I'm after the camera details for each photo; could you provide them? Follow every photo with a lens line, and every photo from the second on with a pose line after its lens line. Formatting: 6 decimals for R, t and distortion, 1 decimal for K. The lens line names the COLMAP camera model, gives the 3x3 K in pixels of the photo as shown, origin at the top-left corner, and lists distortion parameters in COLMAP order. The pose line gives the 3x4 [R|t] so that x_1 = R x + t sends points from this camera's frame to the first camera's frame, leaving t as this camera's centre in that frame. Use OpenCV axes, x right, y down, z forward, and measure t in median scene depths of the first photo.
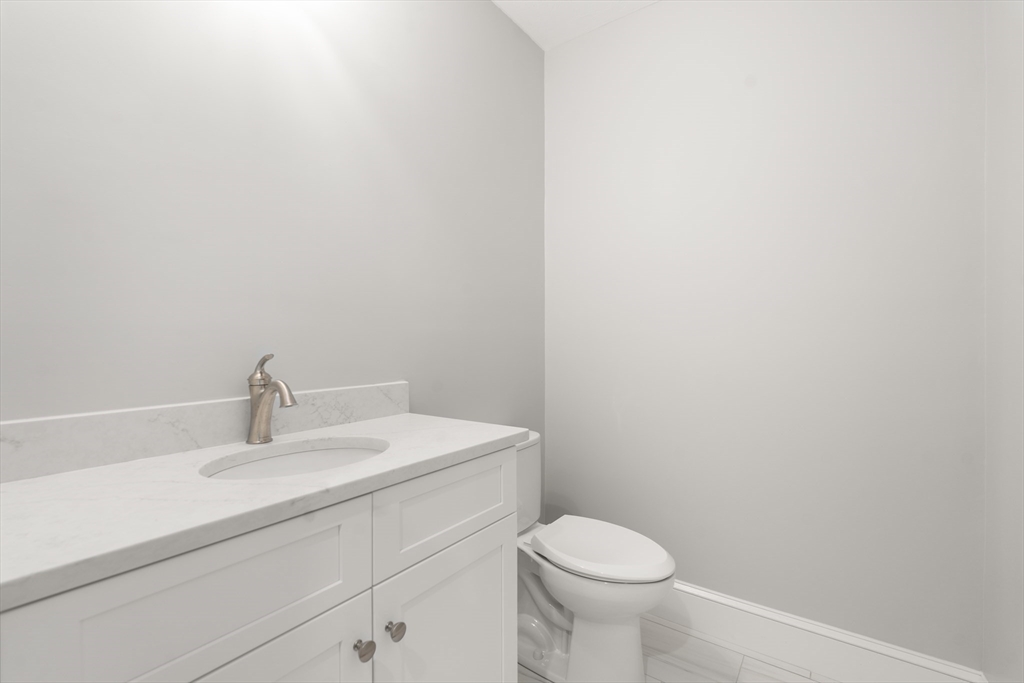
lens RADIAL K [[453.0, 0, 512.0], [0, 453.0, 341.5], [0, 0, 1]] dist [-0.002419, 0.000198]
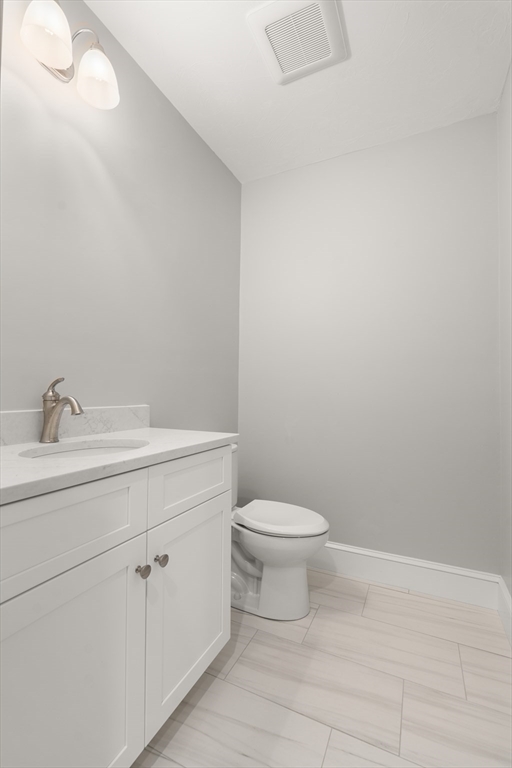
lens RADIAL K [[342.4, 0, 256.0], [0, 342.4, 384.0], [0, 0, 1]] dist [0.001401, -0.000160]
pose [[0.983539, 0.017271, 0.179869, -0.120530], [-0.011781, 0.999433, -0.031547, 0.065982], [-0.180312, 0.028908, 0.983185, -0.133298]]
